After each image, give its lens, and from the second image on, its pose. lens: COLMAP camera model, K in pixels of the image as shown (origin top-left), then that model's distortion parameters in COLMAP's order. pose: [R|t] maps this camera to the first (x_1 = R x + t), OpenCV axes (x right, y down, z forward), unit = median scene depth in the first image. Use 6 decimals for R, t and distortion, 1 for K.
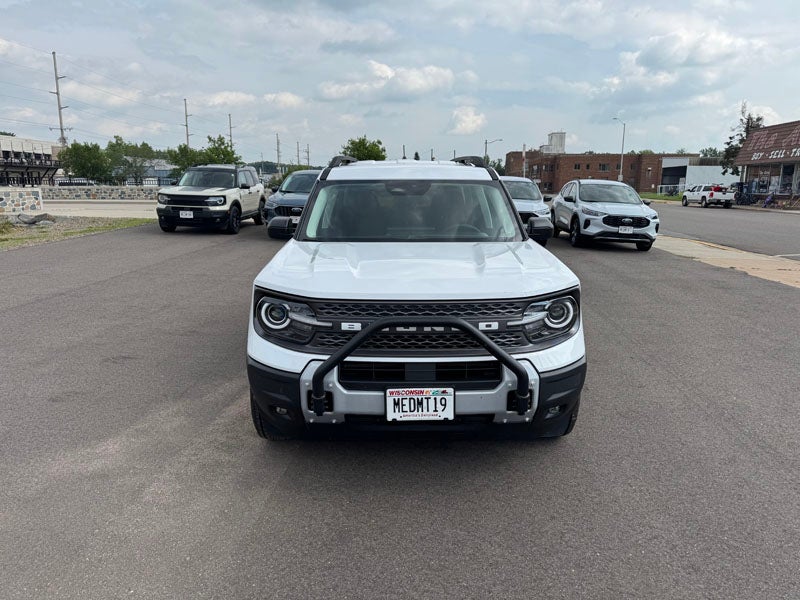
lens RADIAL K [[562.7, 0, 400.0], [0, 562.7, 300.0], [0, 0, 1]] dist [-0.000291, -0.001603]
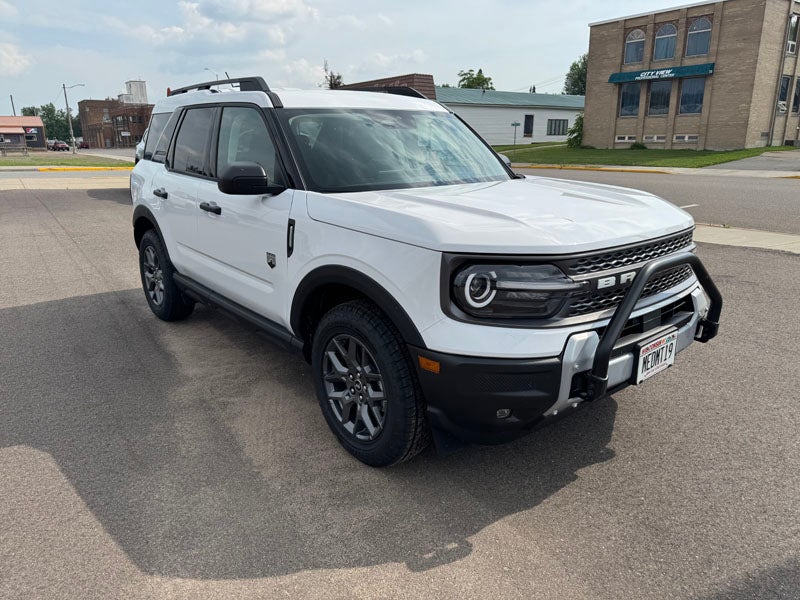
lens RADIAL K [[575.9, 0, 397.9], [0, 575.9, 288.1], [0, 0, 1]] dist [0.002217, -0.003245]
pose [[0.779622, -0.163986, 0.604399, -0.064950], [0.132213, 0.986454, 0.097102, -0.005146], [-0.612135, 0.004206, 0.790742, 0.041303]]
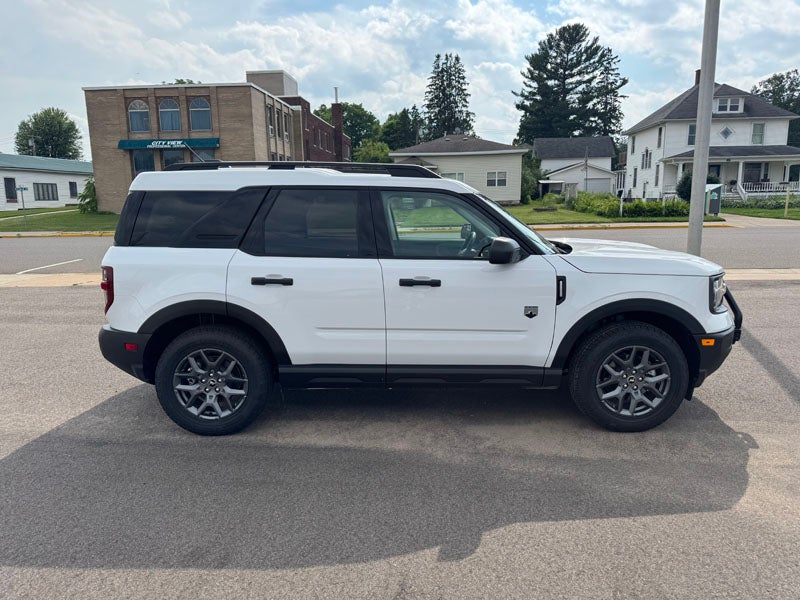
lens RADIAL K [[573.7, 0, 400.0], [0, 573.7, 300.0], [0, 0, 1]] dist [-0.000255, -0.007506]
pose [[0.019048, -0.178678, 0.983723, -0.134489], [0.210306, 0.962605, 0.170770, -0.029688], [-0.977450, 0.203630, 0.055913, 0.140911]]
